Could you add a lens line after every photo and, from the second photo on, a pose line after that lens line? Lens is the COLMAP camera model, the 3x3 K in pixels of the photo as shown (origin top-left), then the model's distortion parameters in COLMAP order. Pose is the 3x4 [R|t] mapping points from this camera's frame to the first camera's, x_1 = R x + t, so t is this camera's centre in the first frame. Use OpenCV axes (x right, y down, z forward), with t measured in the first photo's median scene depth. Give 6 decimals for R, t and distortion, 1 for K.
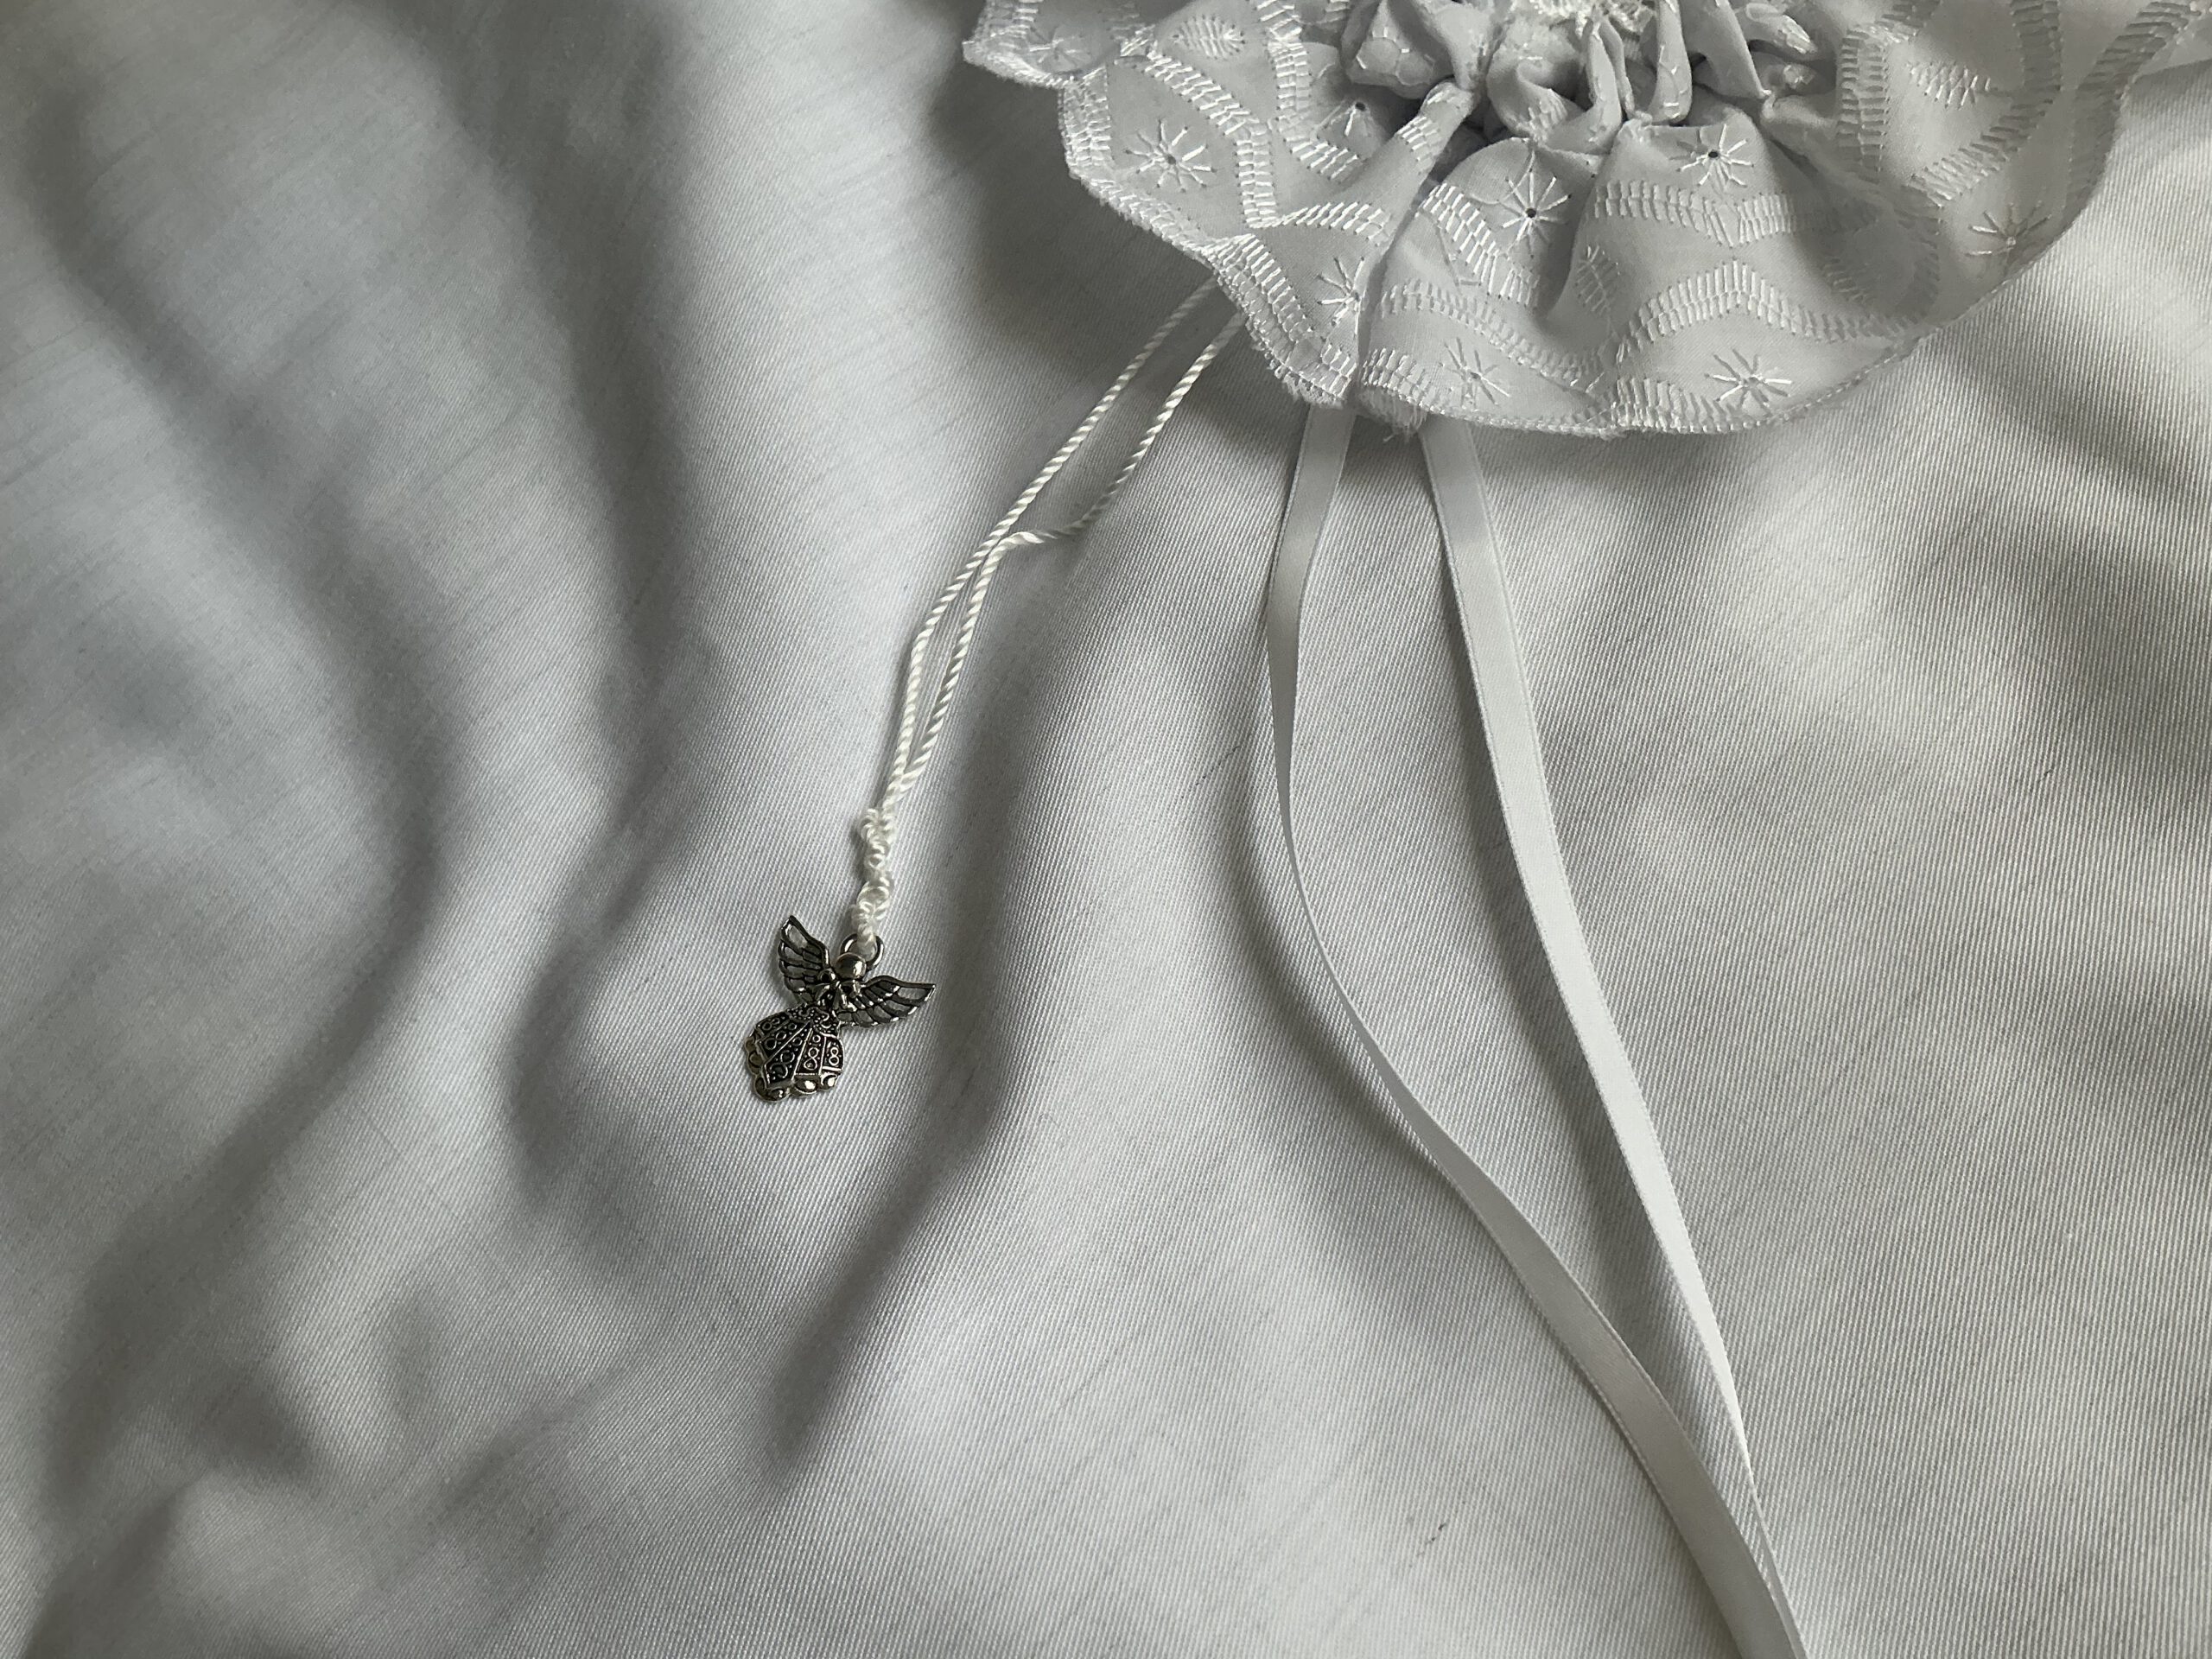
lens RADIAL K [[1840.4, 0, 1106.0], [0, 1840.4, 829.5], [0, 0, 1]] dist [0.160310, -0.323450]
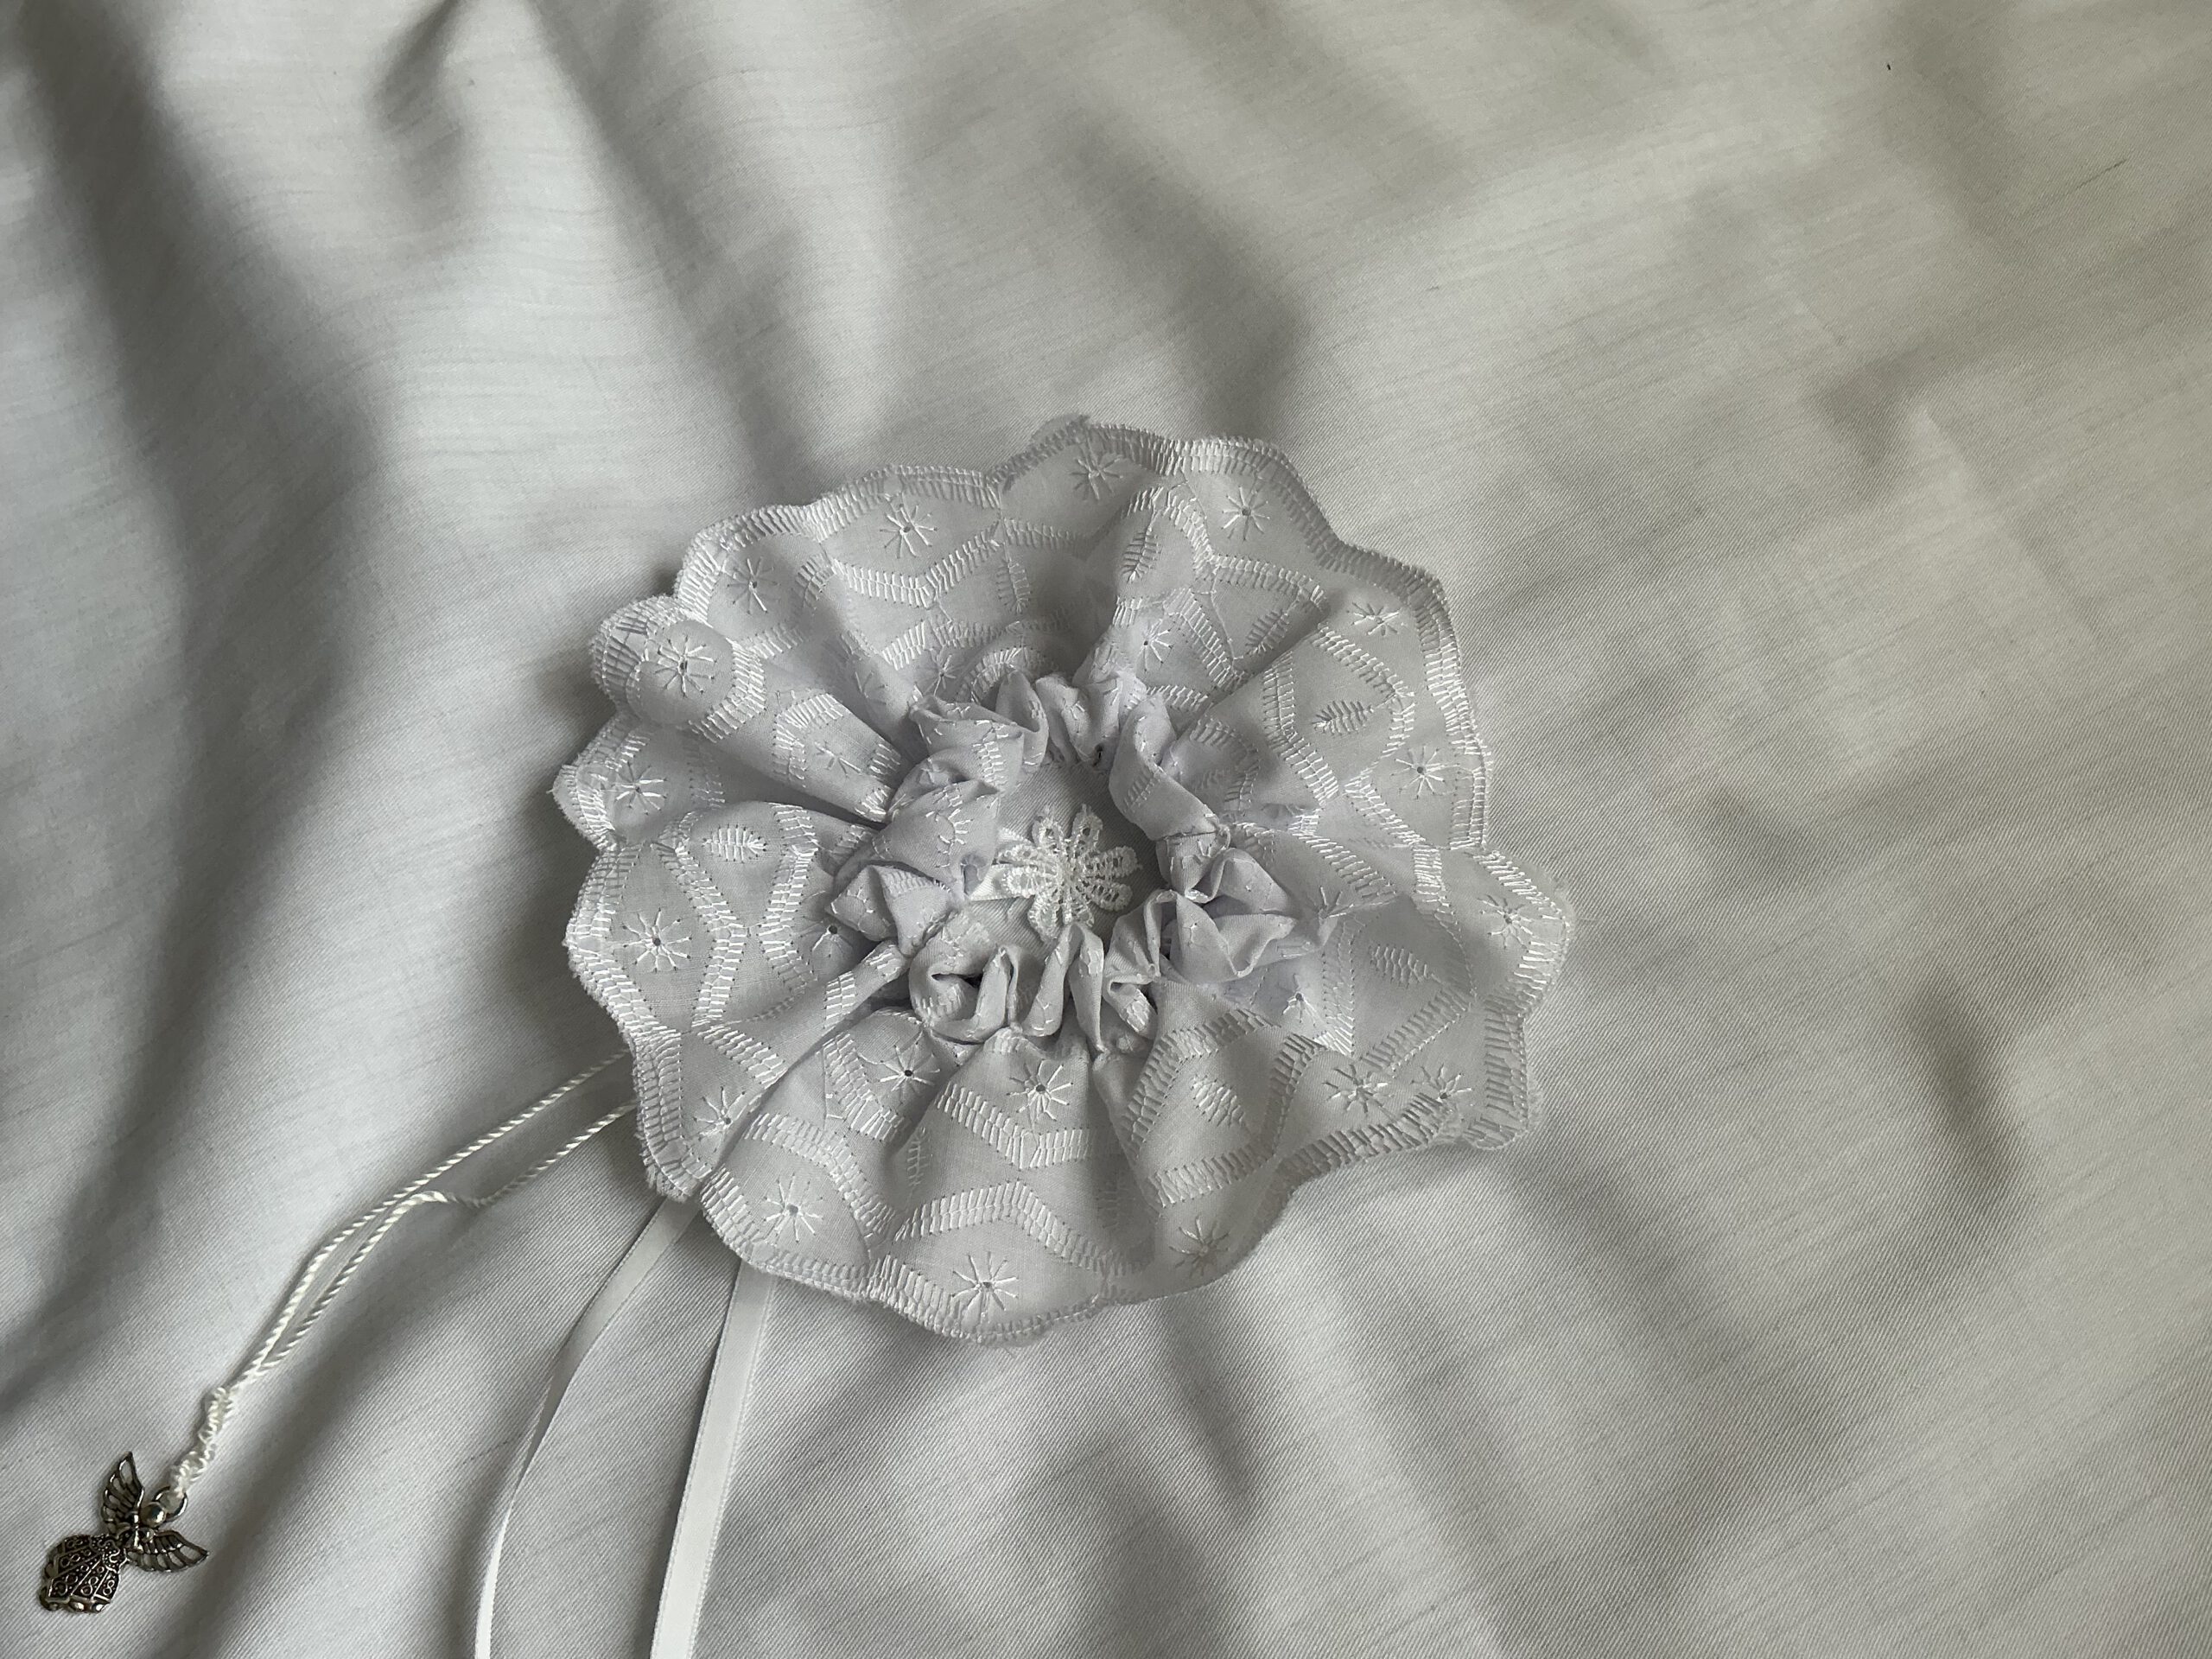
lens RADIAL K [[1834.5, 0, 1106.0], [0, 1834.5, 829.5], [0, 0, 1]] dist [0.169443, -0.238283]
pose [[0.946911, 0.321138, 0.015172, 0.296465], [-0.321037, 0.947026, -0.008763, -0.546375], [-0.017182, 0.003427, 0.999847, -0.287322]]
